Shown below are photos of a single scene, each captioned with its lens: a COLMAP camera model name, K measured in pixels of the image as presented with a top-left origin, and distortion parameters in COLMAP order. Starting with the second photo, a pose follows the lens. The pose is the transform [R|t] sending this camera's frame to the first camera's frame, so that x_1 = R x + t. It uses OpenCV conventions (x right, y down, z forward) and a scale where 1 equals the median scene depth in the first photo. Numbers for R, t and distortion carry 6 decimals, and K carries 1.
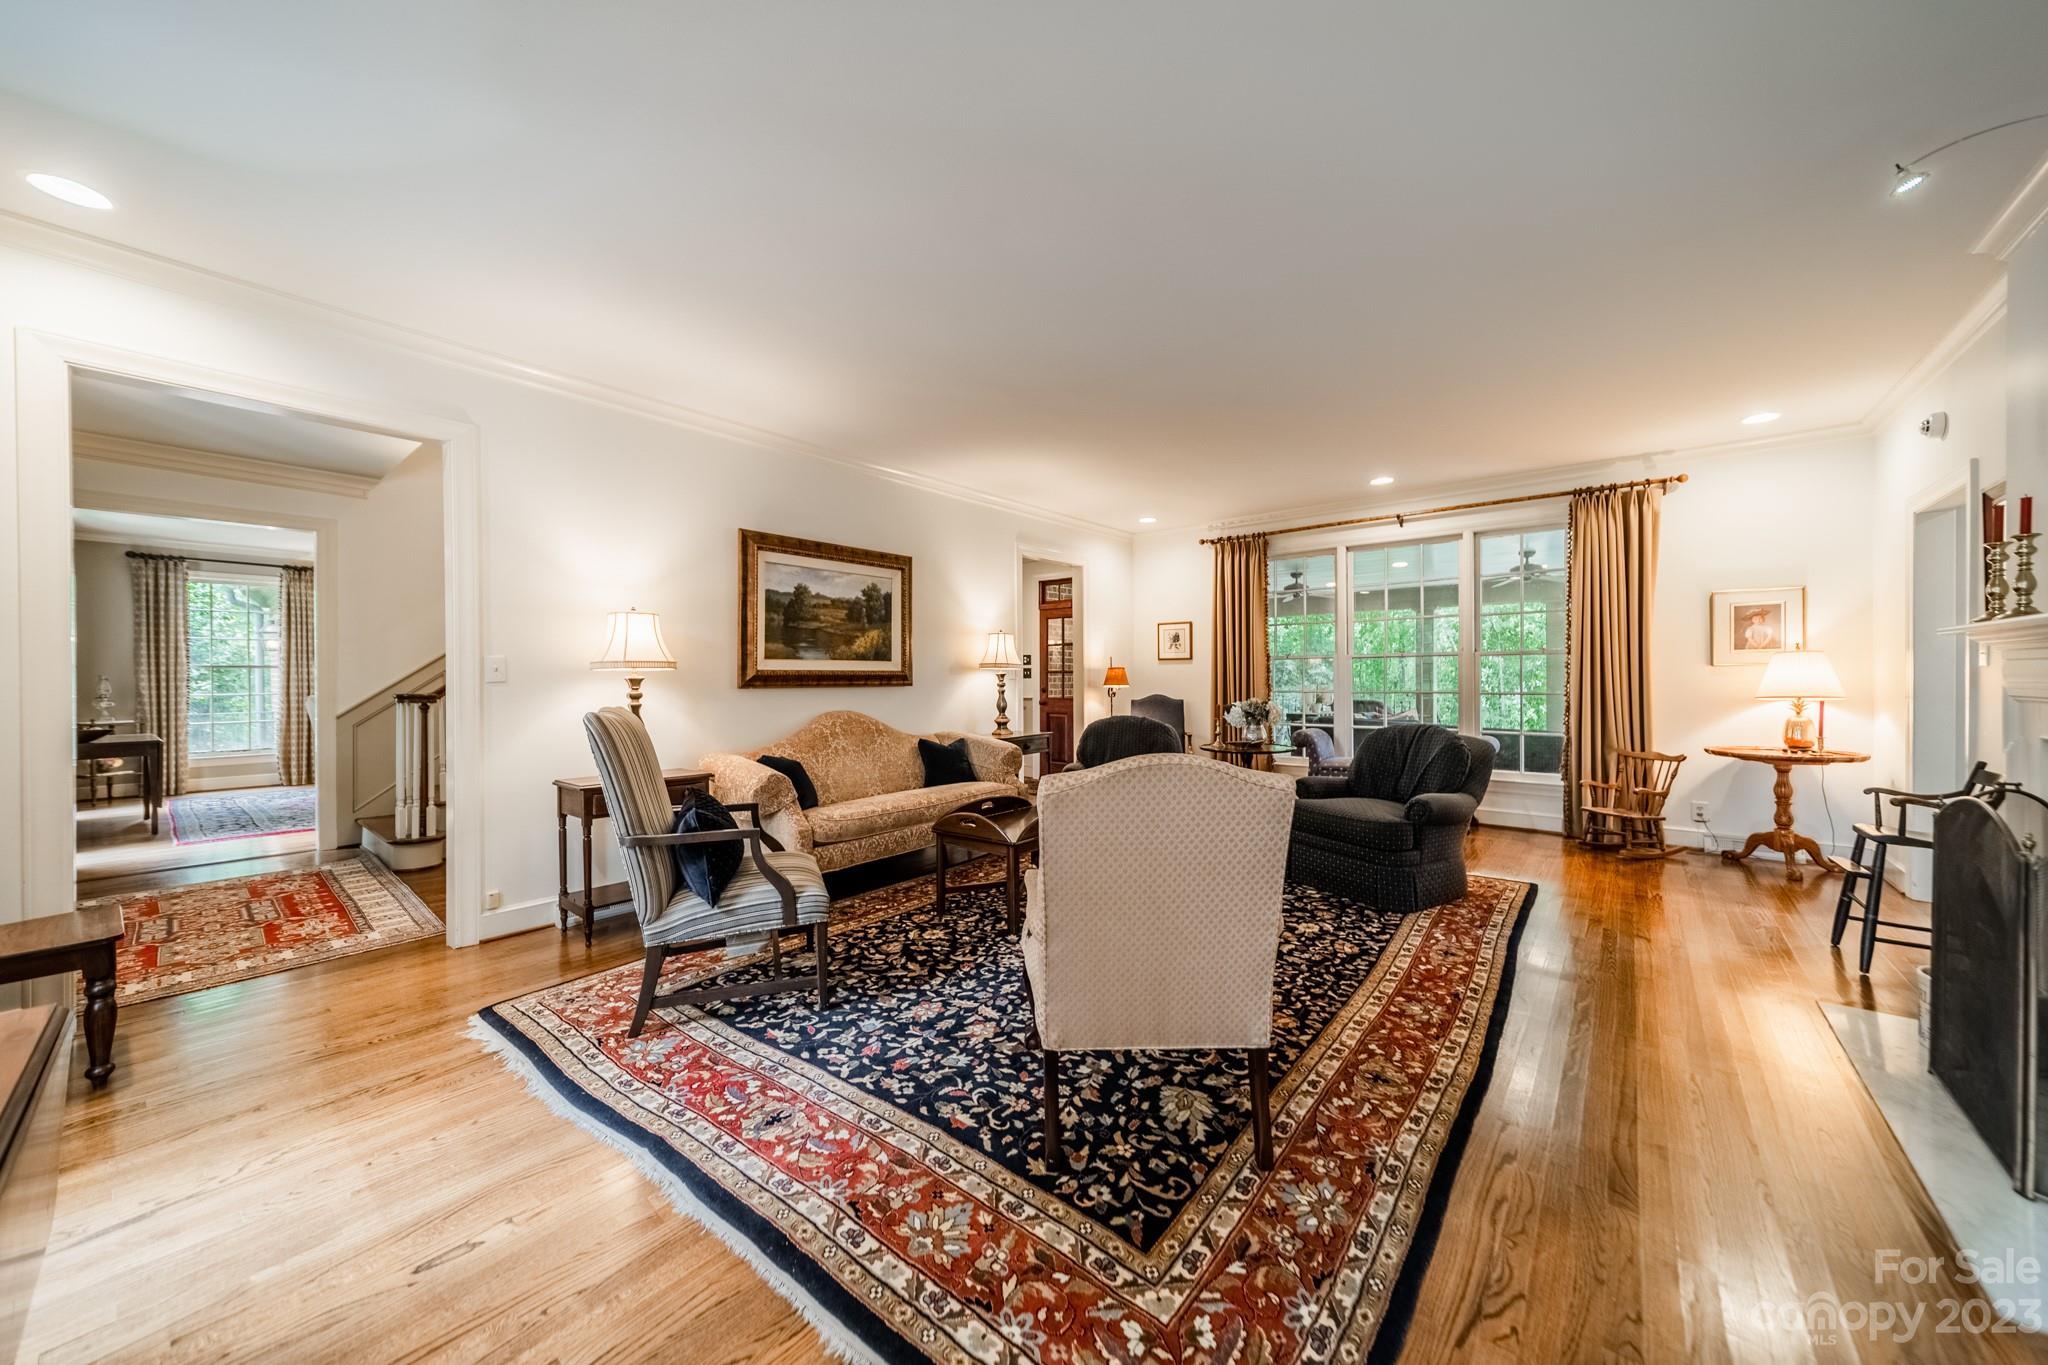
lens RADIAL K [[726.1, 0, 1025.7], [0, 726.1, 677.8], [0, 0, 1]] dist [0.008204, 0.000247]
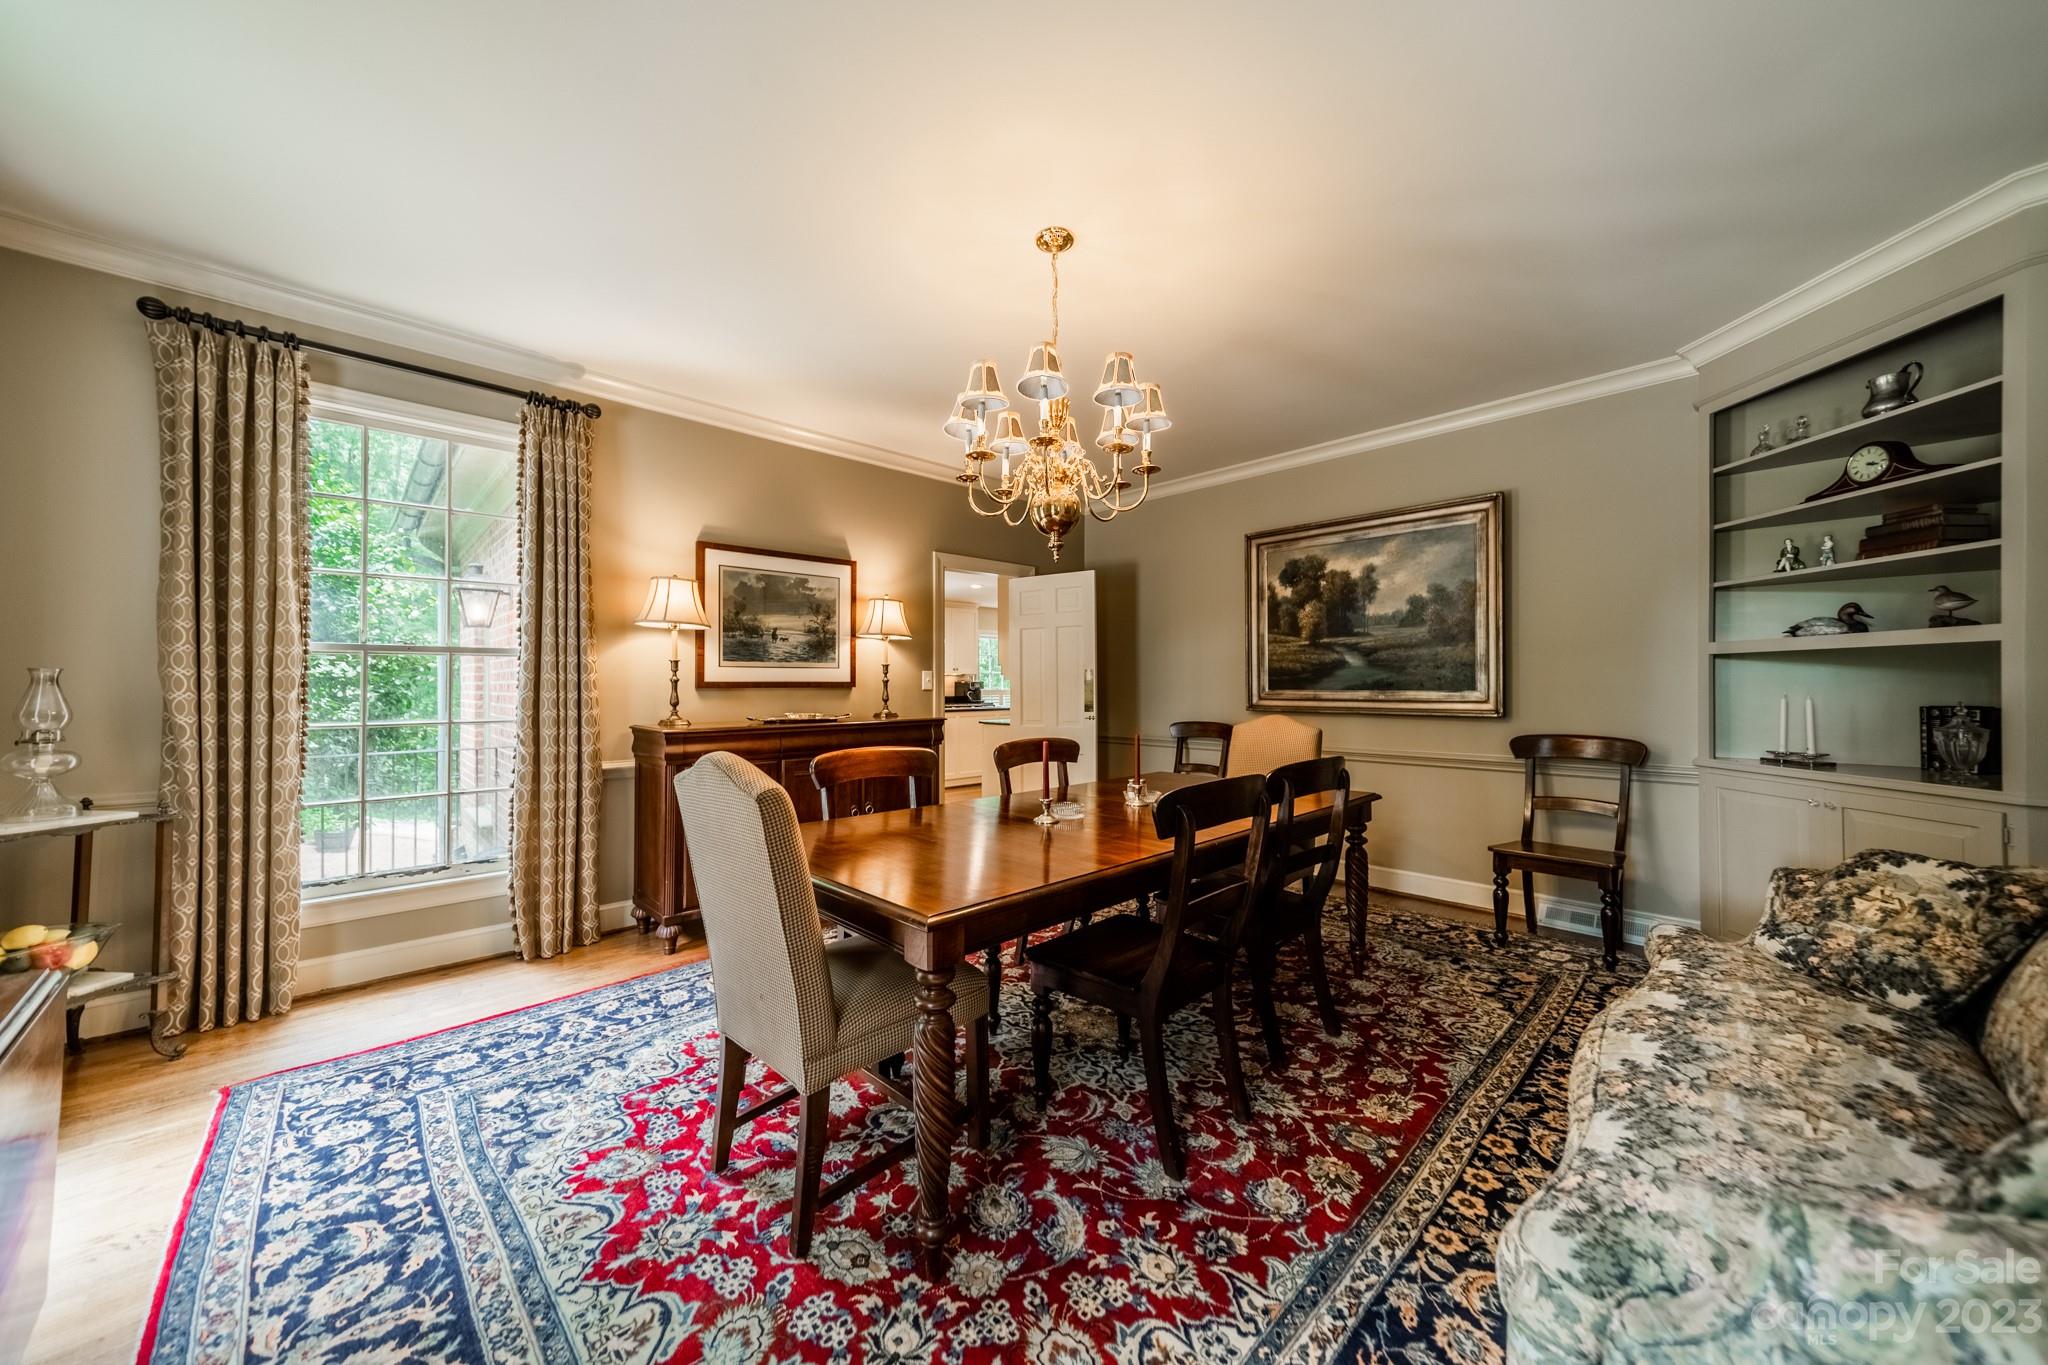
lens RADIAL K [[726.1, 0, 1009.9], [0, 726.1, 677.7], [0, 0, 1]] dist [0.008204, 0.000247]
pose [[0.991225, 0.005215, -0.132079, -0.768789], [-0.006542, 0.999932, -0.009614, 0.001112], [0.132020, 0.010394, 0.991193, 0.706407]]
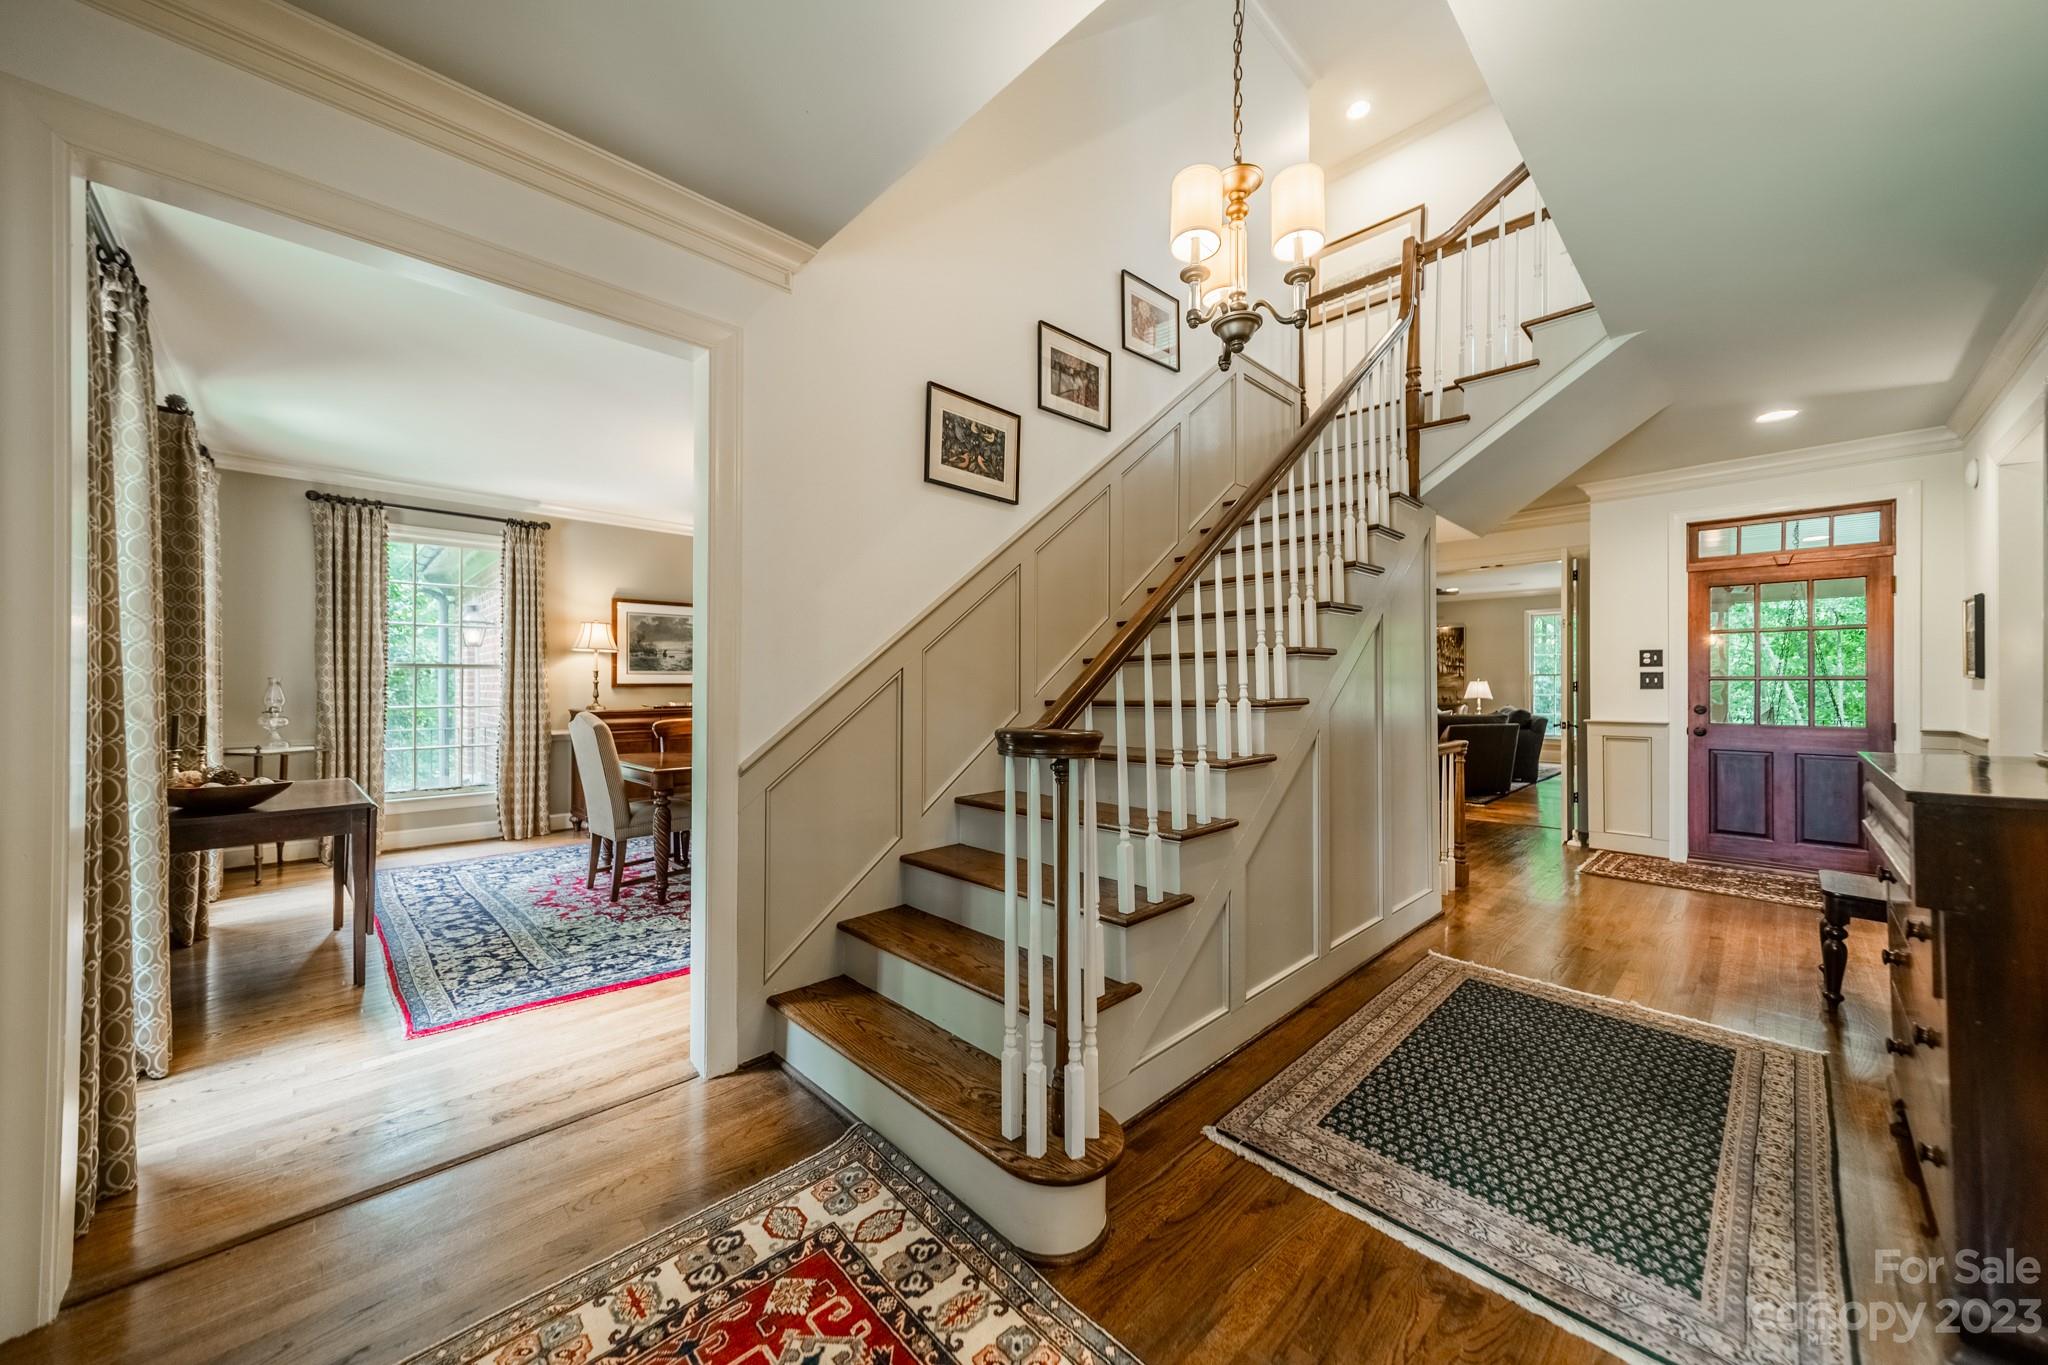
lens RADIAL K [[726.1, 0, 1026.3], [0, 726.1, 679.6], [0, 0, 1]] dist [0.008204, 0.000247]
pose [[0.995073, 0.004267, -0.099057, -0.499595], [-0.005138, 0.999950, -0.008541, 0.000765], [0.099016, 0.009008, 0.995045, 0.399474]]
